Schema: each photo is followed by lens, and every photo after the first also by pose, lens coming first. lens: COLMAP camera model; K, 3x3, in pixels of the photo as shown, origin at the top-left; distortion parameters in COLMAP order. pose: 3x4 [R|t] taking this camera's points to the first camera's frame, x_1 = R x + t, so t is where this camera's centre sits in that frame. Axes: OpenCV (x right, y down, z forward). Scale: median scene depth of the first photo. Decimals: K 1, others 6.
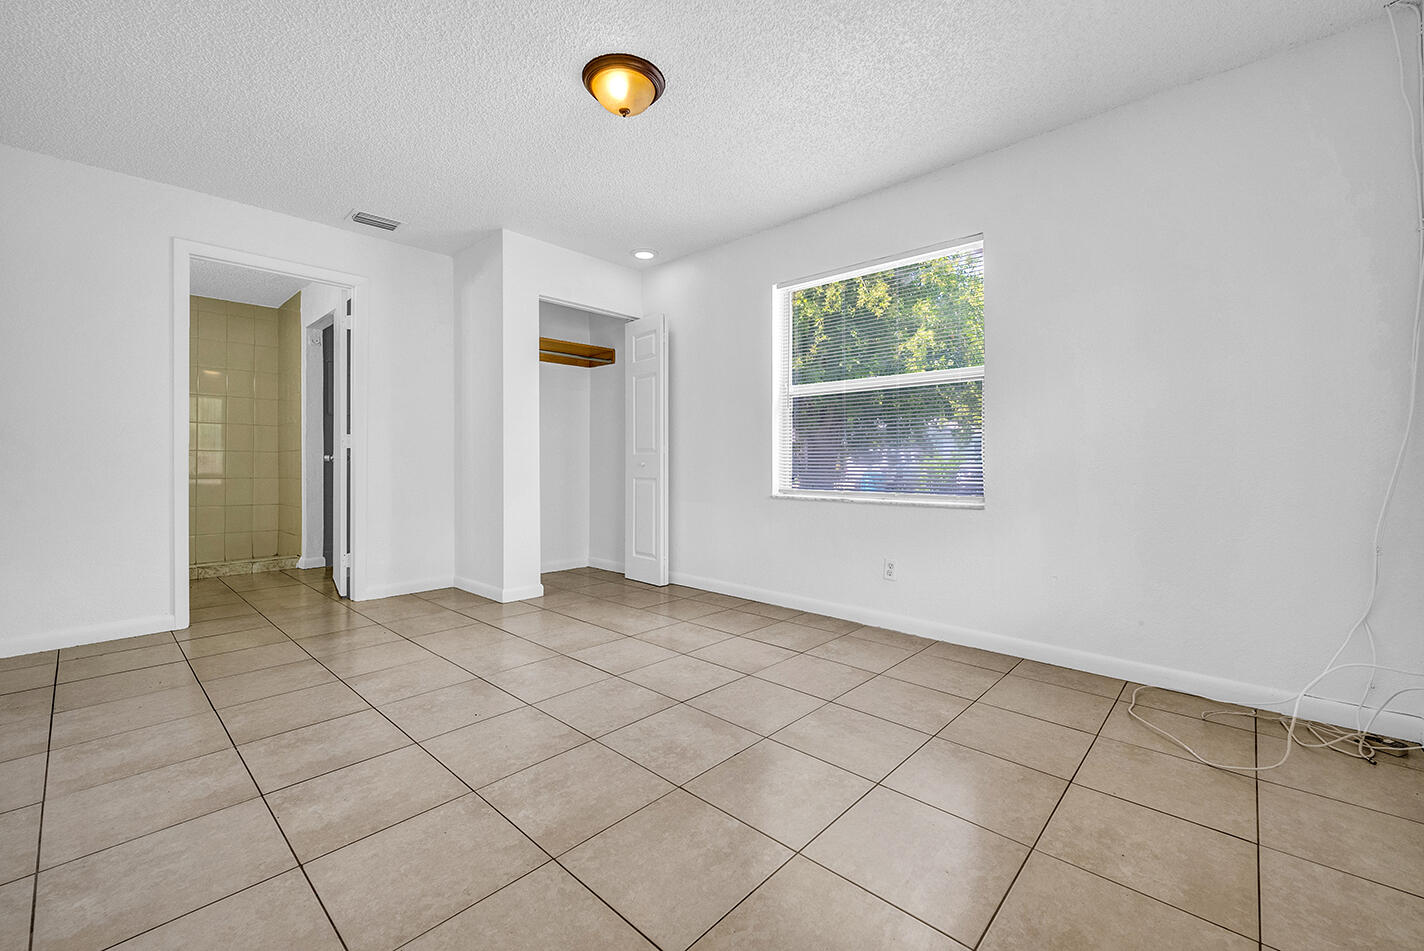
lens RADIAL K [[584.8, 0, 713.8], [0, 584.8, 465.6], [0, 0, 1]] dist [-0.004661, -0.000311]
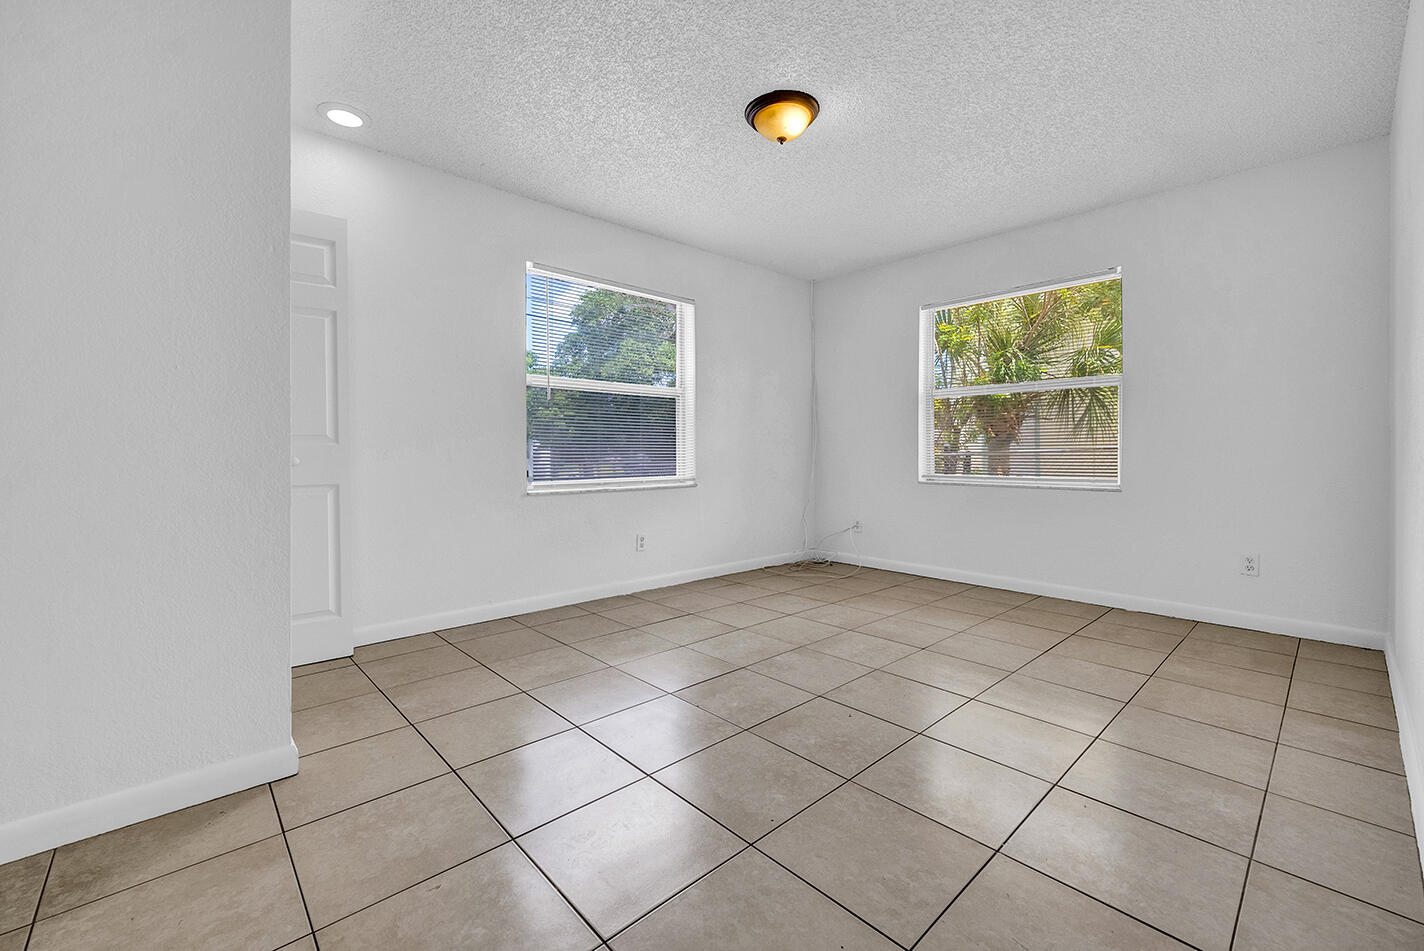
lens RADIAL K [[584.8, 0, 712.8], [0, 584.8, 468.3], [0, 0, 1]] dist [-0.004661, -0.000311]
pose [[0.092705, -0.032000, 0.995179, -1.040241], [0.015339, 0.999411, 0.030707, -0.014479], [-0.995575, 0.012418, 0.093141, 0.850254]]
